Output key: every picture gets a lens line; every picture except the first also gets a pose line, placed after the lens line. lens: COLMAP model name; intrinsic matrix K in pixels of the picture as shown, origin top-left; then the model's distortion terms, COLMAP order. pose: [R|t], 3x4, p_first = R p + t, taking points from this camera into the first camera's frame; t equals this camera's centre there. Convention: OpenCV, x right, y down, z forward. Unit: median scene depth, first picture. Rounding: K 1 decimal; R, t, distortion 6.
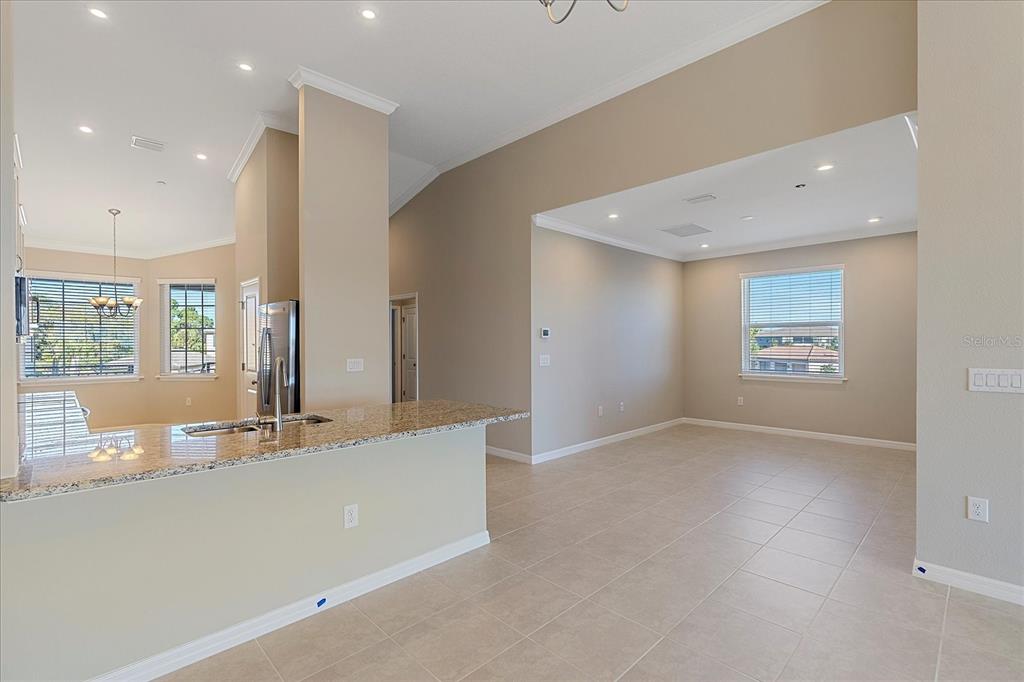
lens RADIAL K [[462.8, 0, 517.7], [0, 462.8, 346.1], [0, 0, 1]] dist [-0.001898, 0.000248]
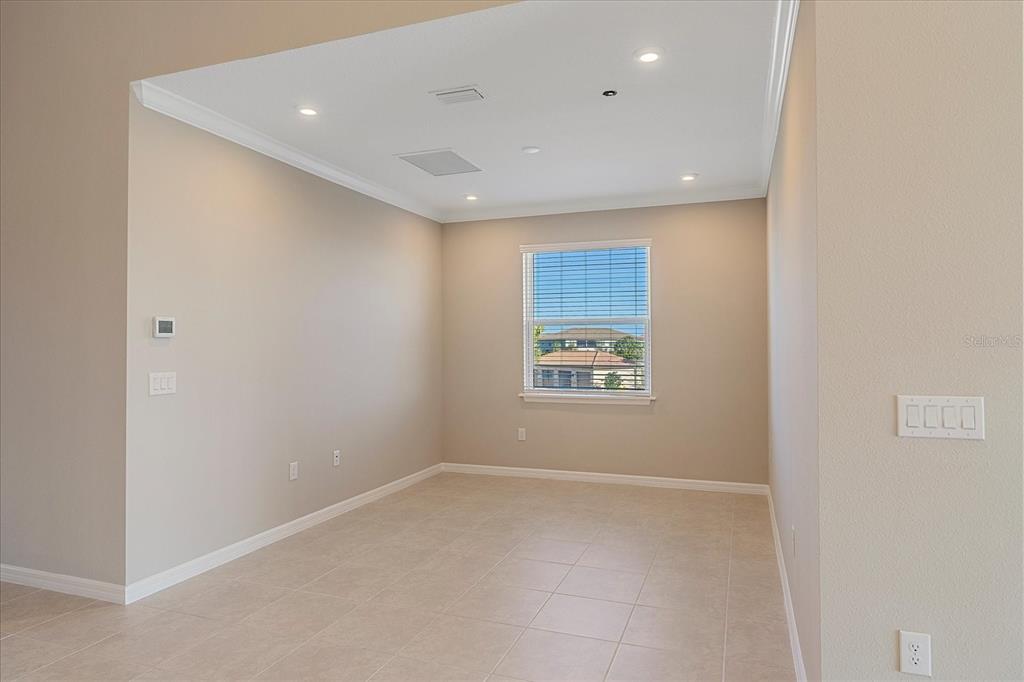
lens RADIAL K [[462.8, 0, 517.7], [0, 462.8, 346.1], [0, 0, 1]] dist [-0.001898, 0.000248]
pose [[0.902769, 0.001664, 0.430122, 0.188087], [0.001336, 0.999977, -0.006673, -0.004404], [-0.430123, 0.006599, 0.902746, 0.396903]]
